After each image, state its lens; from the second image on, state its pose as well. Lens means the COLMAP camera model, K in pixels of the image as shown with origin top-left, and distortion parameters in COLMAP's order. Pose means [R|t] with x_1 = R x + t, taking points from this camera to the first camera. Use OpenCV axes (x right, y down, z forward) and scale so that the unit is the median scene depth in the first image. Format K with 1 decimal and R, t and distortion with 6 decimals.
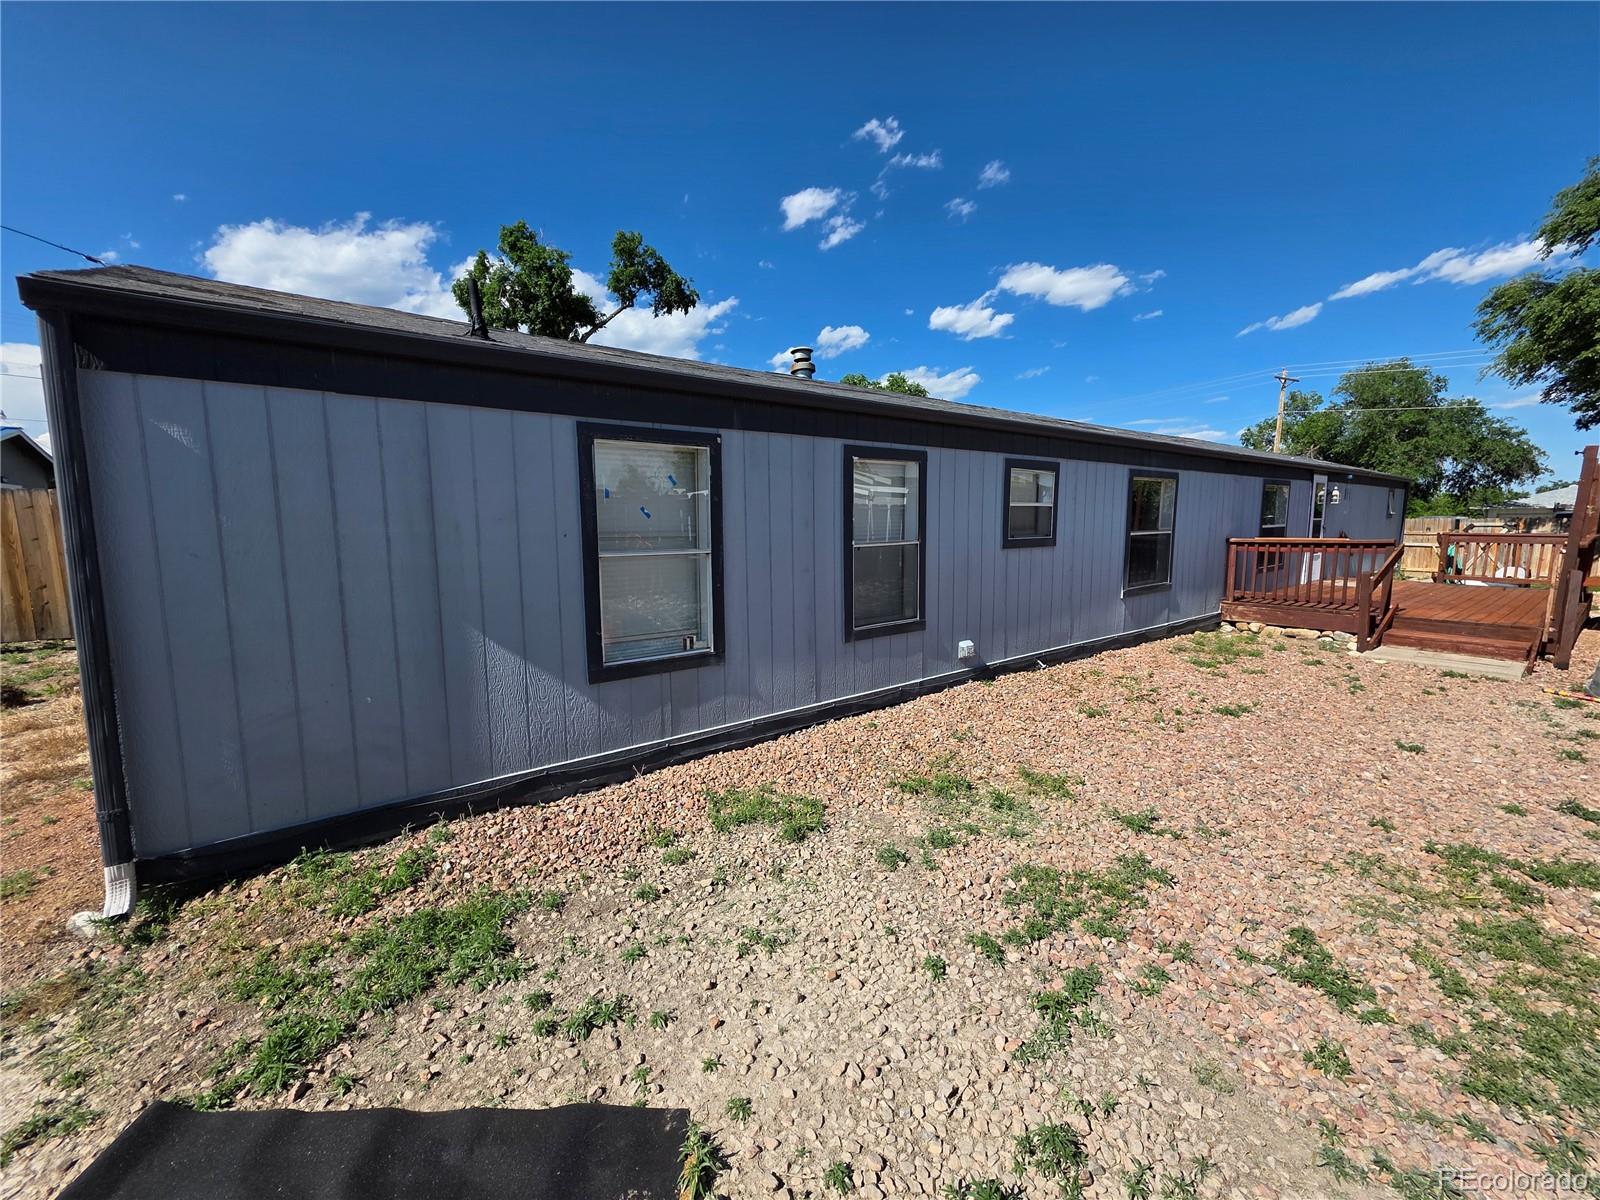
lens RADIAL K [[649.7, 0, 789.7], [0, 649.7, 592.0], [0, 0, 1]] dist [0.001148, 0.000248]
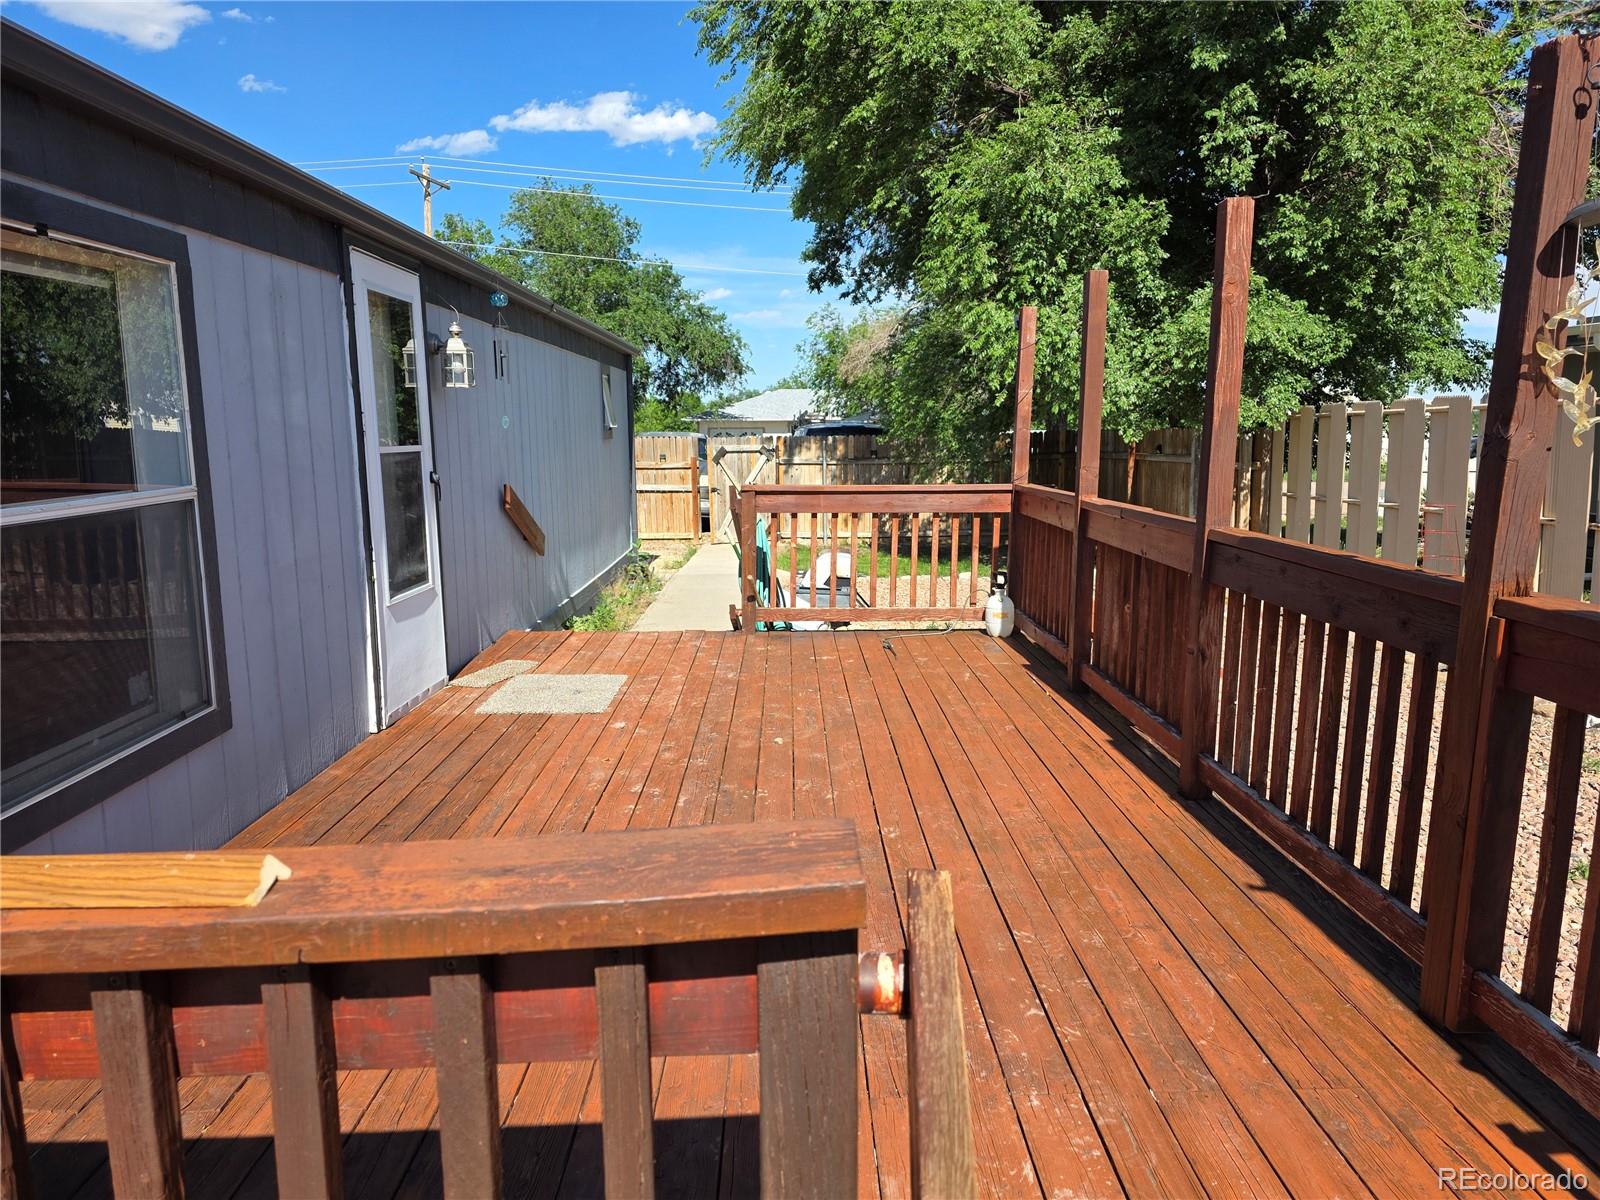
lens RADIAL K [[1078.0, 0, 793.8], [0, 1078.0, 610.0], [0, 0, 1]] dist [0.033361, -0.010706]
pose [[0.604481, -0.131945, 0.785617, 0.855387], [0.093629, 0.991120, 0.094417, -0.115430], [-0.791098, 0.016483, 0.611467, 0.950220]]
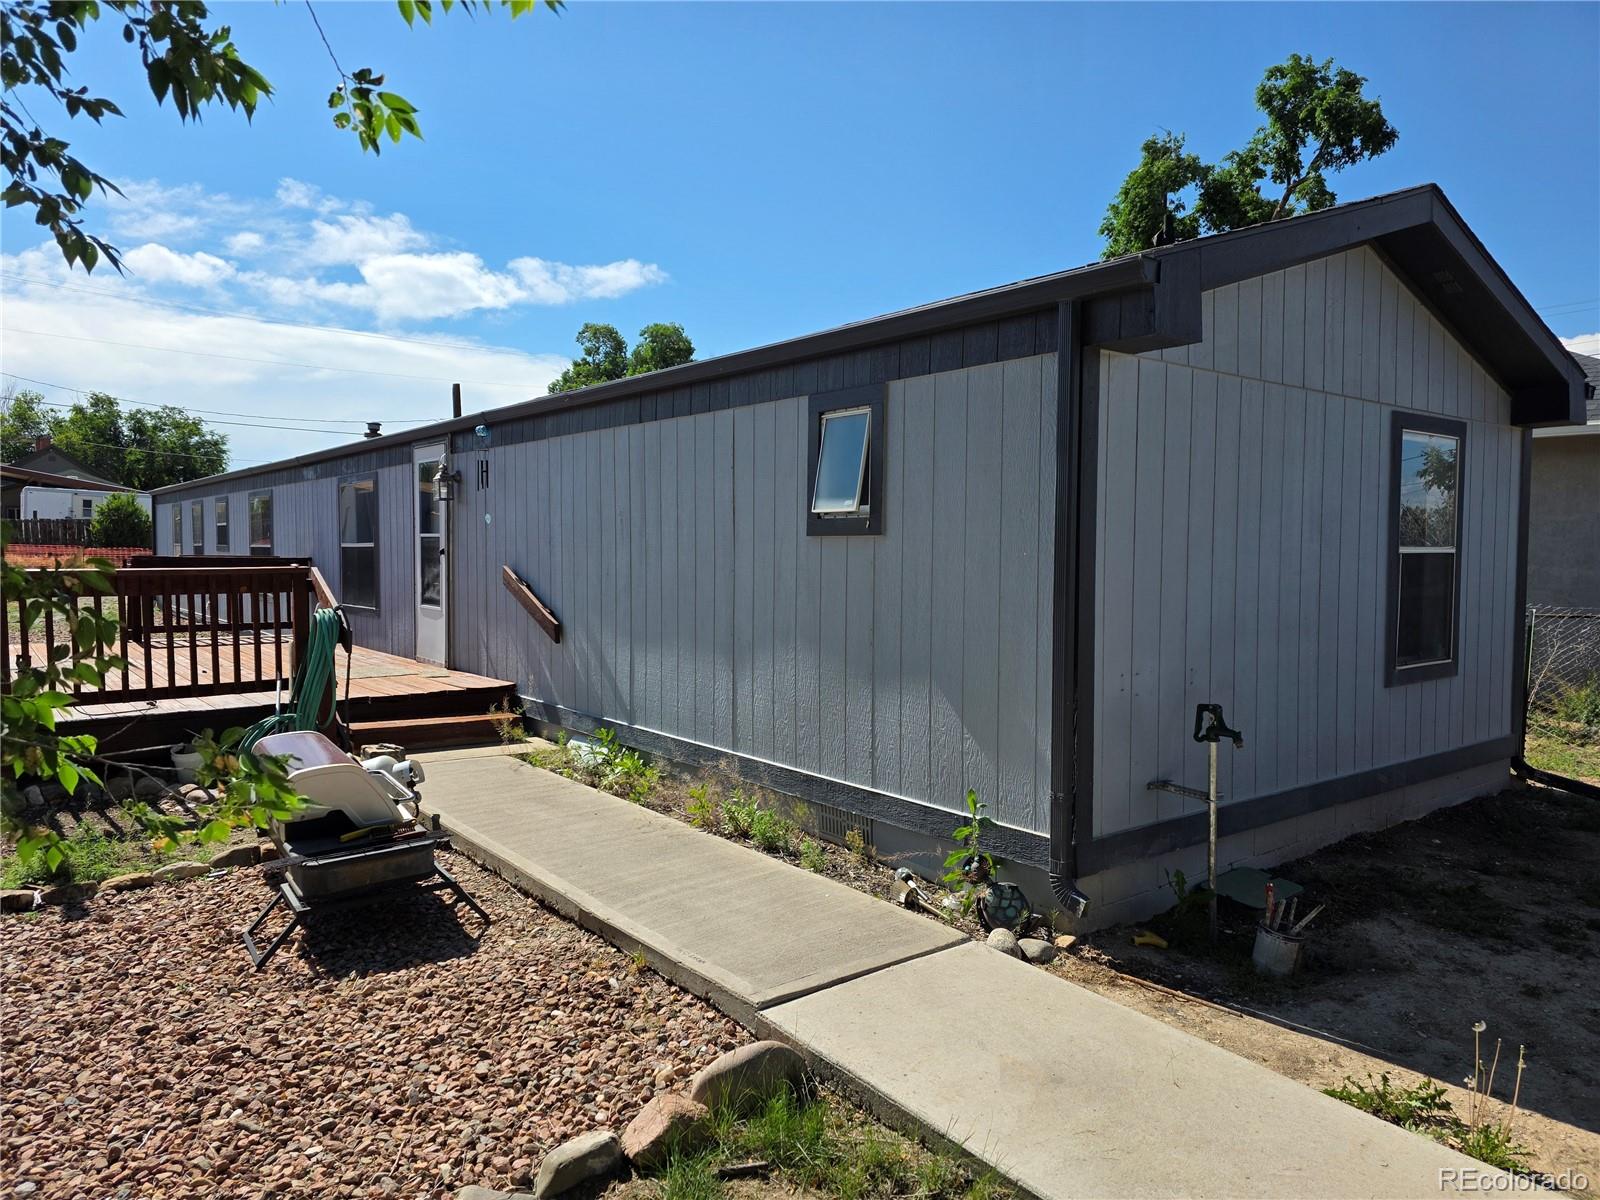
lens RADIAL K [[1078.0, 0, 801.4], [0, 1078.0, 604.8], [0, 0, 1]] dist [0.033361, -0.010706]
pose [[0.026501, 0.054564, -0.998159, 2.481287], [-0.115424, 0.991998, 0.051163, -0.203180], [0.992963, 0.113856, 0.032587, 1.896737]]
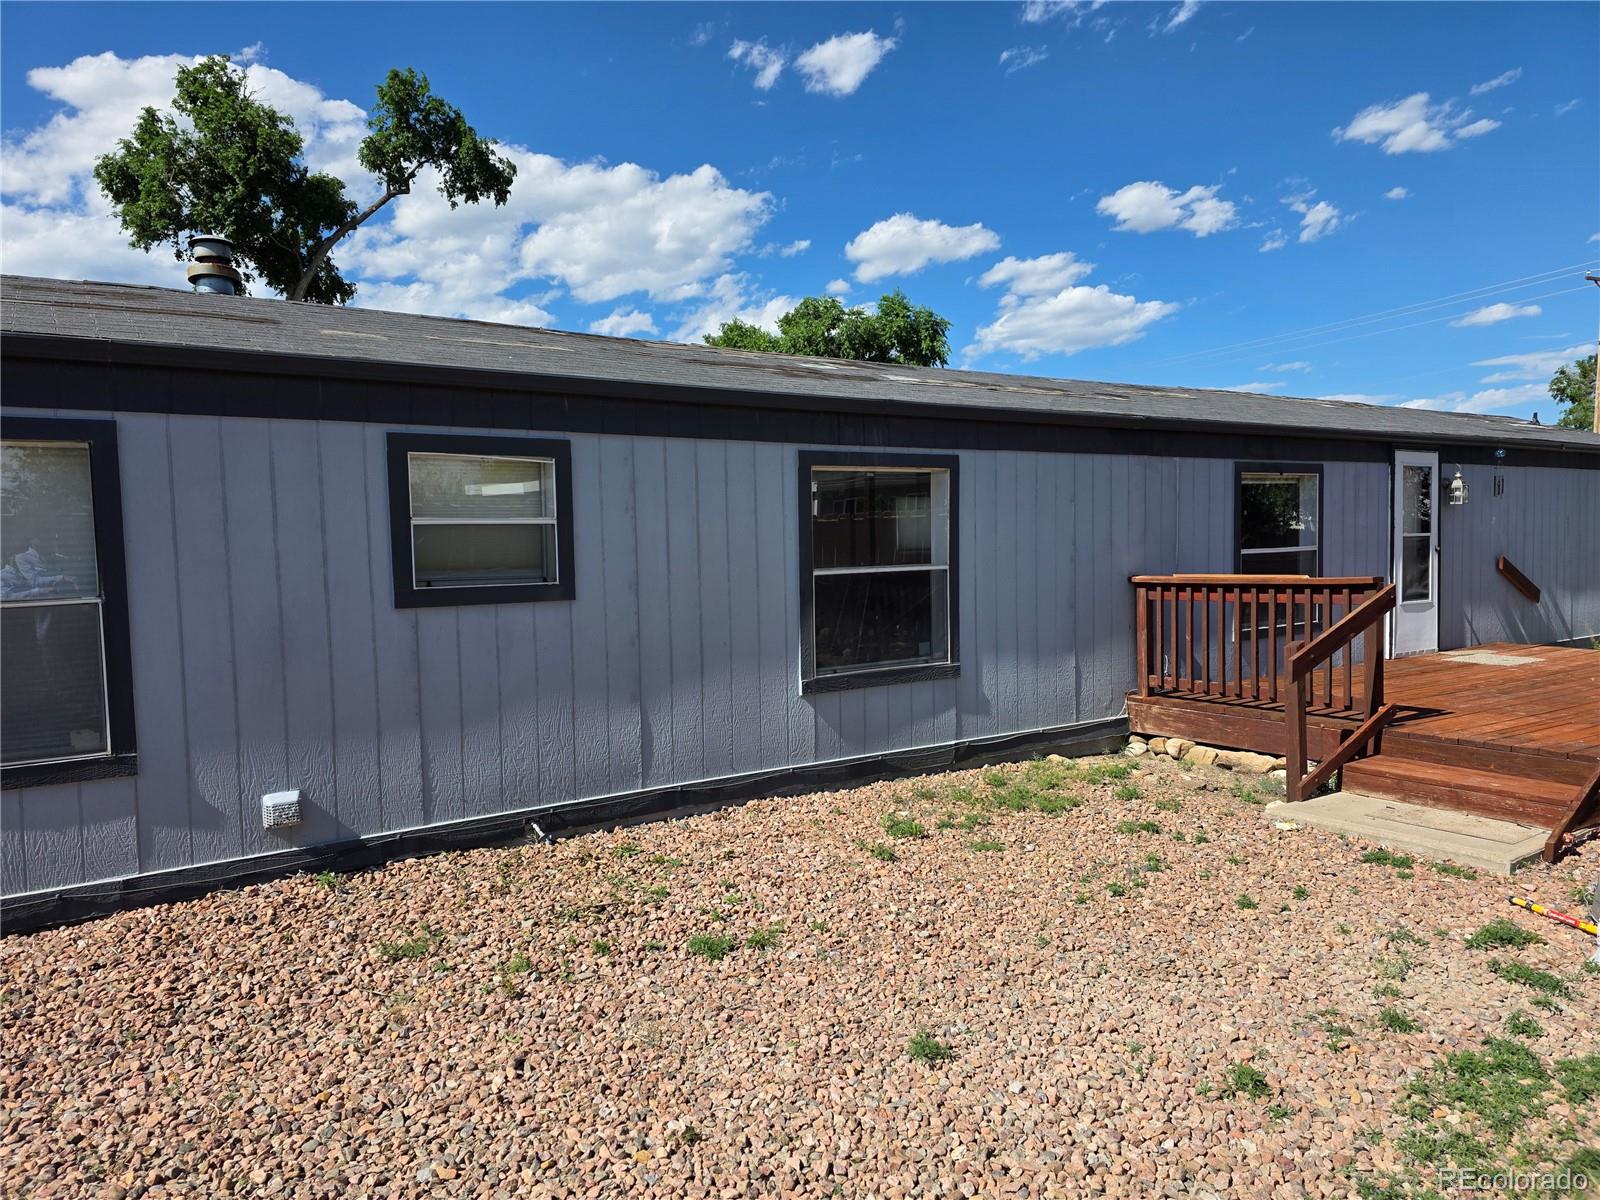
lens RADIAL K [[1078.0, 0, 795.4], [0, 1078.0, 606.2], [0, 0, 1]] dist [0.033361, -0.010706]
pose [[0.997919, -0.008443, -0.063920, 0.541362], [0.005294, 0.998771, -0.049275, -0.019558], [0.064258, 0.048834, 0.996738, 0.131386]]
